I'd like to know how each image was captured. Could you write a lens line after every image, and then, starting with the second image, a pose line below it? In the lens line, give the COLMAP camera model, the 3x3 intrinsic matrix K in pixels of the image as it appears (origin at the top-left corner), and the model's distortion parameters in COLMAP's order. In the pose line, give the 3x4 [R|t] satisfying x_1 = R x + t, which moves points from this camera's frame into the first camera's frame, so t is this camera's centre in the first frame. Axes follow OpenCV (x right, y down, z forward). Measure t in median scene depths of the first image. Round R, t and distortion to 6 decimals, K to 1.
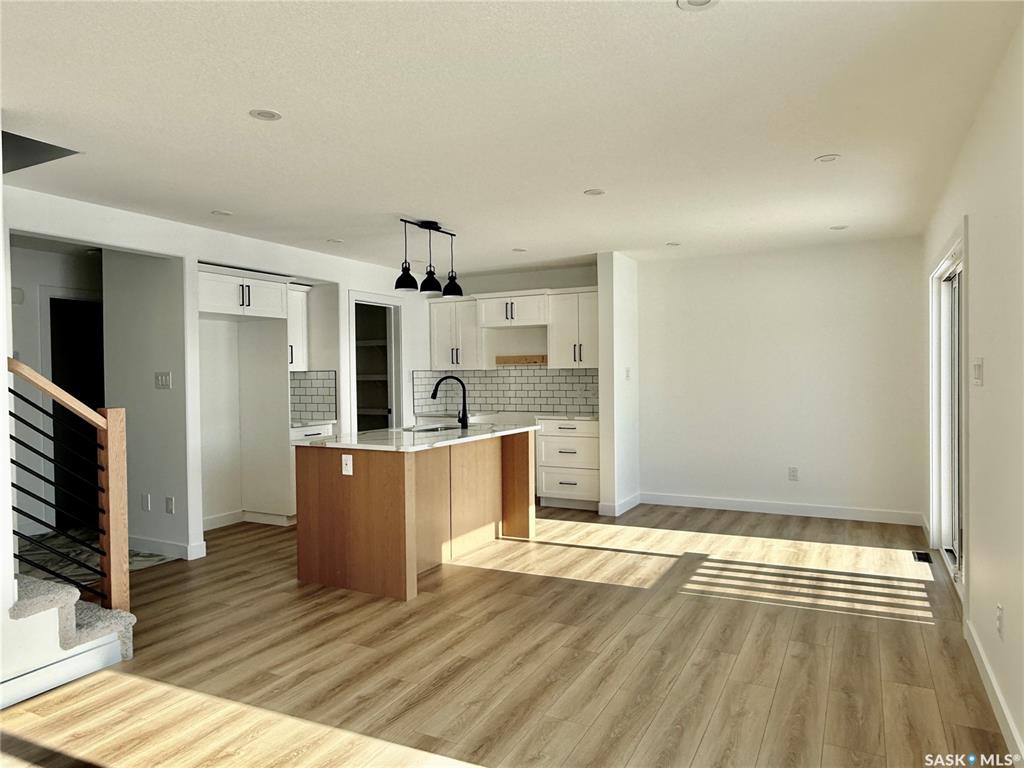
lens RADIAL K [[657.9, 0, 512.0], [0, 657.9, 384.0], [0, 0, 1]] dist [0.002115, 0.000128]
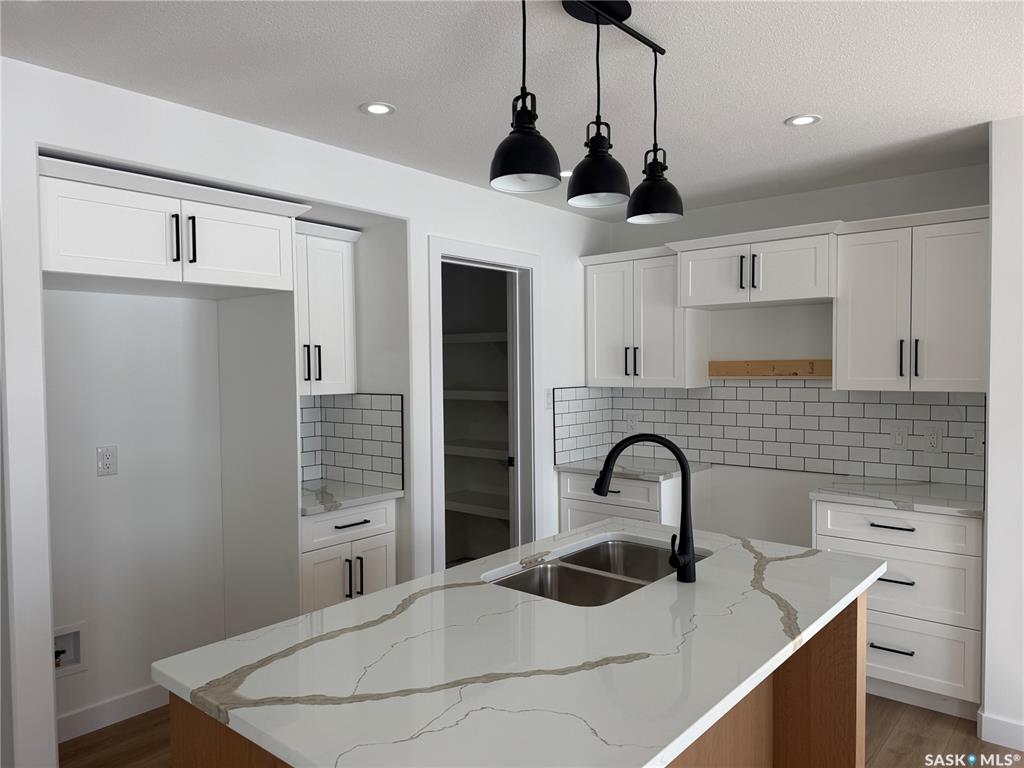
lens RADIAL K [[719.0, 0, 508.5], [0, 719.0, 391.9], [0, 0, 1]] dist [0.076575, -0.000907]
pose [[0.975792, 0.011257, -0.218410, -0.063998], [-0.006197, 0.999697, 0.023837, -0.035344], [0.218612, -0.021907, 0.975566, 0.462437]]
